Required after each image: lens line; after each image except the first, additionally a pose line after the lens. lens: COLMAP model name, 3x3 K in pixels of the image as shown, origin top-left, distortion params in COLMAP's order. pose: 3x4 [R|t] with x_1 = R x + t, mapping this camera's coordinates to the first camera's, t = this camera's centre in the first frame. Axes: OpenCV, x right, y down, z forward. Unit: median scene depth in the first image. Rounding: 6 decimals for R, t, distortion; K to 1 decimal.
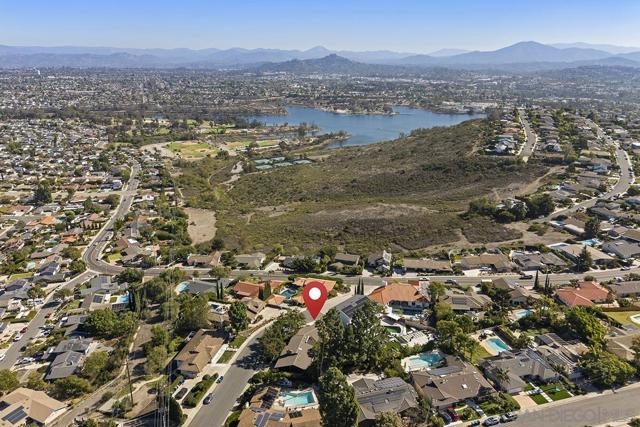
lens RADIAL K [[467.0, 0, 320.4], [0, 467.0, 198.6], [0, 0, 1]] dist [0.081214, -0.089512]
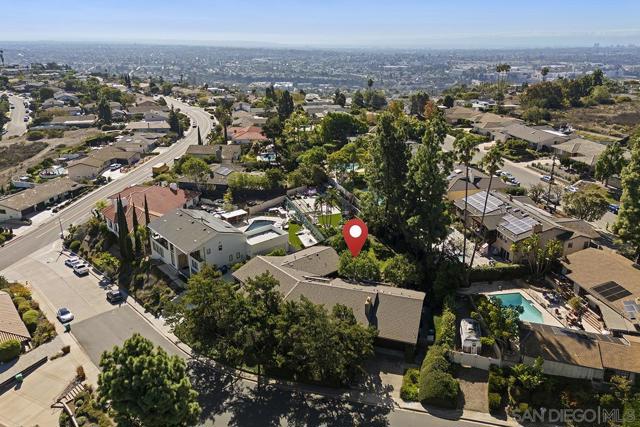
lens RADIAL K [[467.0, 0, 320.4], [0, 467.0, 198.6], [0, 0, 1]] dist [0.081214, -0.089512]
pose [[0.074685, -0.314662, 0.946261, -0.129943], [0.283831, 0.916371, 0.282320, 0.042202], [-0.955961, 0.247493, 0.157750, 0.311149]]
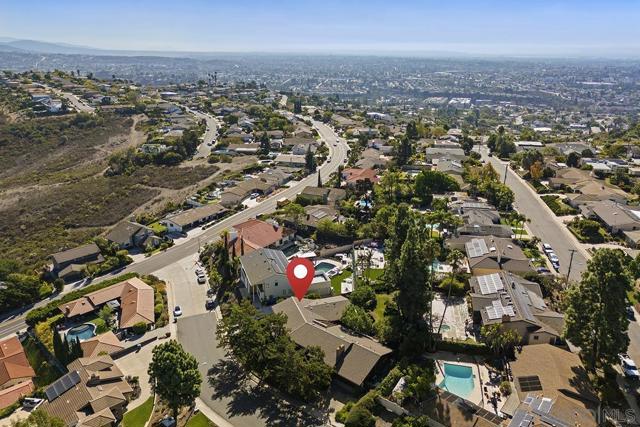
lens RADIAL K [[467.0, 0, 320.4], [0, 467.0, 198.6], [0, 0, 1]] dist [0.081214, -0.089512]
pose [[0.437246, -0.266694, 0.858889, -0.159404], [0.252979, 0.952930, 0.167108, 0.021553], [-0.863028, 0.144214, 0.484133, 0.239446]]
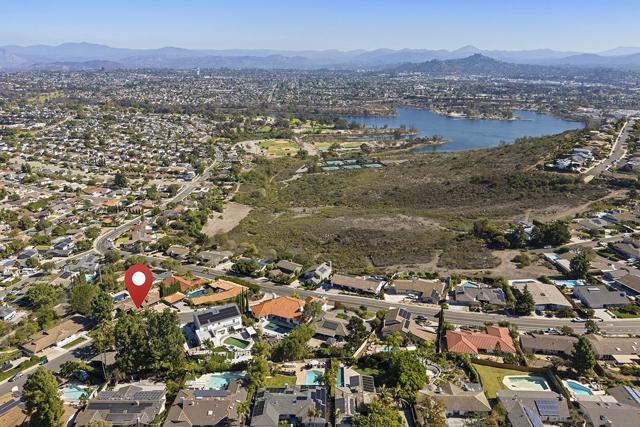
lens RADIAL K [[467.0, 0, 320.4], [0, 467.0, 198.6], [0, 0, 1]] dist [0.081214, -0.089512]
pose [[0.955933, 0.082577, -0.281732, 0.206679], [-0.082983, 0.996496, 0.010509, -0.015880], [0.281613, 0.013333, 0.959436, 0.041966]]
